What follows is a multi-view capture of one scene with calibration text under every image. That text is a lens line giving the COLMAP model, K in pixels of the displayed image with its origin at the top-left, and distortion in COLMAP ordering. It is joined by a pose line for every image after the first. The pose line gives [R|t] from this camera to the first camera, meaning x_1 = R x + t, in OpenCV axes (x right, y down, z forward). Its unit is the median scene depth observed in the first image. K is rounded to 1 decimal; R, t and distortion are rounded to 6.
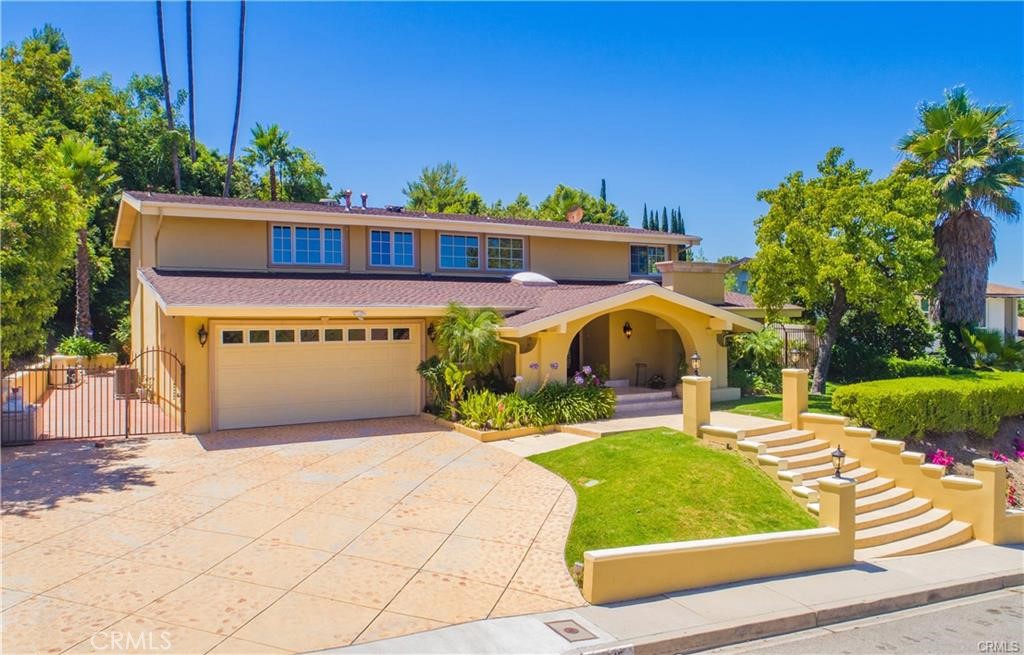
lens RADIAL K [[694.6, 0, 520.3], [0, 694.6, 326.8], [0, 0, 1]] dist [0.004926, -0.009126]
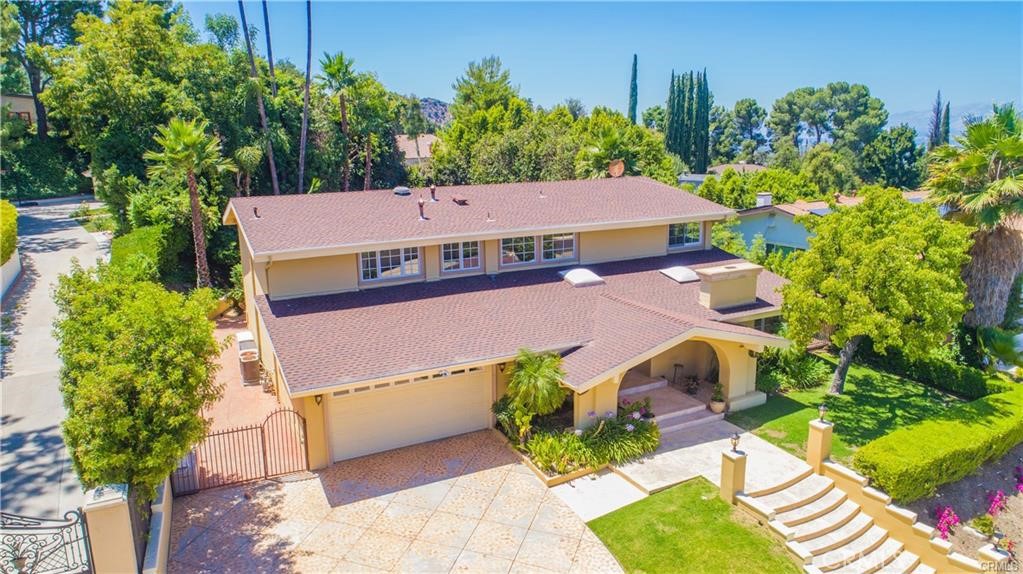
lens RADIAL K [[601.7, 0, 501.6], [0, 601.7, 288.1], [0, 0, 1]] dist [-0.000650, 0.001699]
pose [[0.996354, 0.006104, -0.085093, -0.034492], [0.009952, 0.982309, 0.187000, -0.262314], [0.084729, -0.187165, 0.978667, 0.022149]]
